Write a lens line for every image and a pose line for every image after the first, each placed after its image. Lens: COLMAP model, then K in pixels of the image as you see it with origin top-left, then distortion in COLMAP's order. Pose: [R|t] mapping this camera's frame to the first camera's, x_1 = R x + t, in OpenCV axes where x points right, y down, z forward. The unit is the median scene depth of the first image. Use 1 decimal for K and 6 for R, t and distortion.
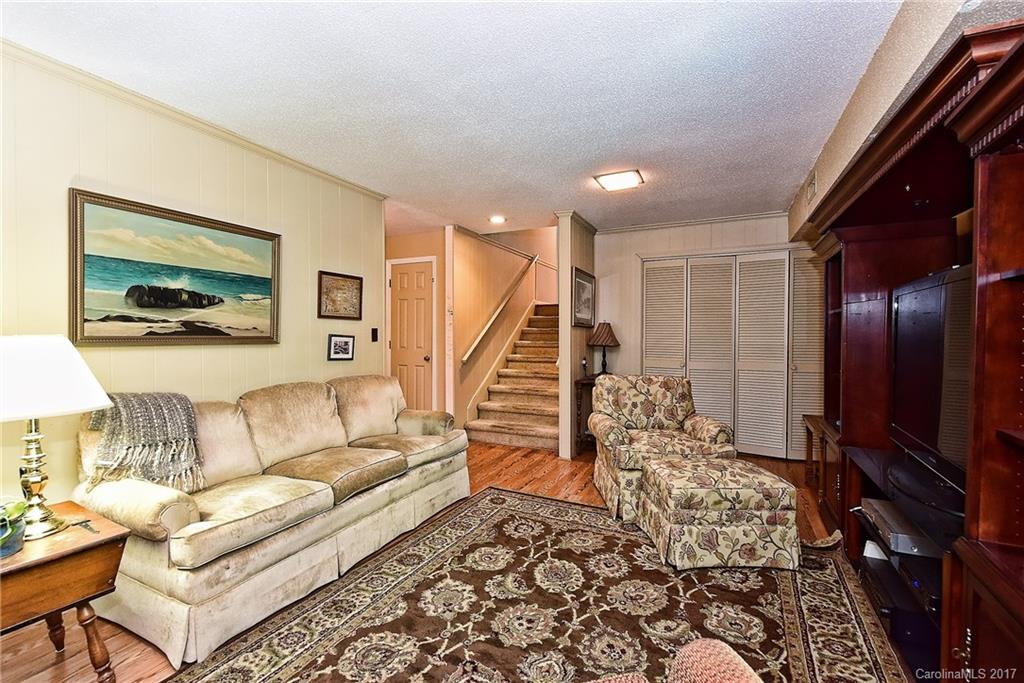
lens RADIAL K [[442.5, 0, 512.2], [0, 442.5, 338.7], [0, 0, 1]] dist [0.000060, 0.000004]
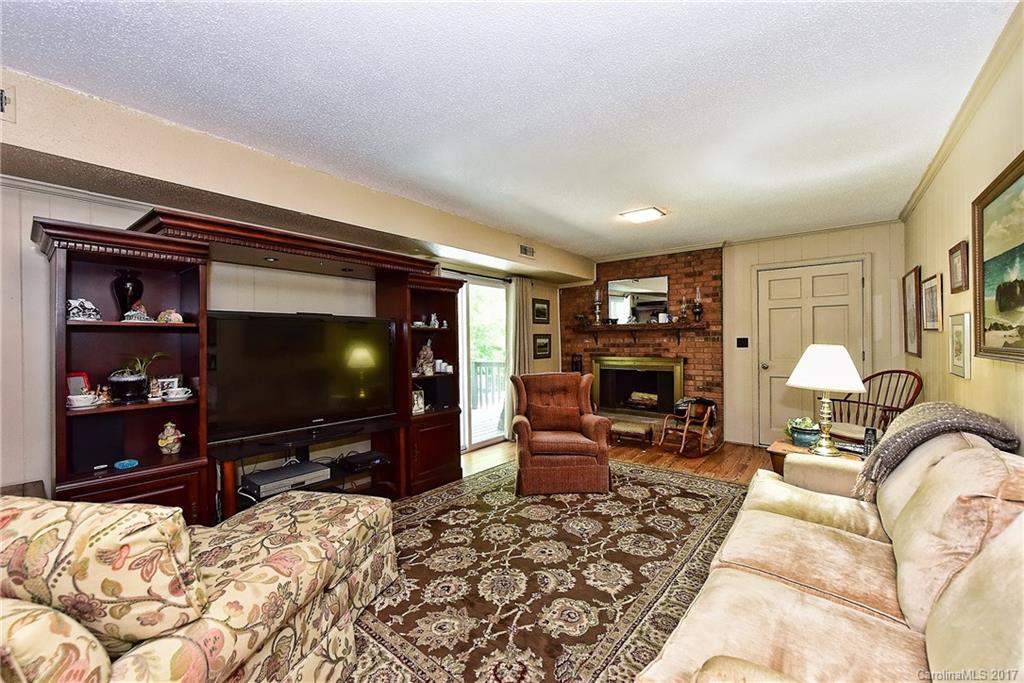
lens RADIAL K [[403.5, 0, 510.4], [0, 403.5, 341.5], [0, 0, 1]] dist [0.000208, -0.000031]
pose [[-0.974595, 0.011109, 0.223700, -0.131858], [0.013391, 0.999873, 0.008683, -0.036722], [-0.223575, 0.011458, -0.974619, 1.966873]]
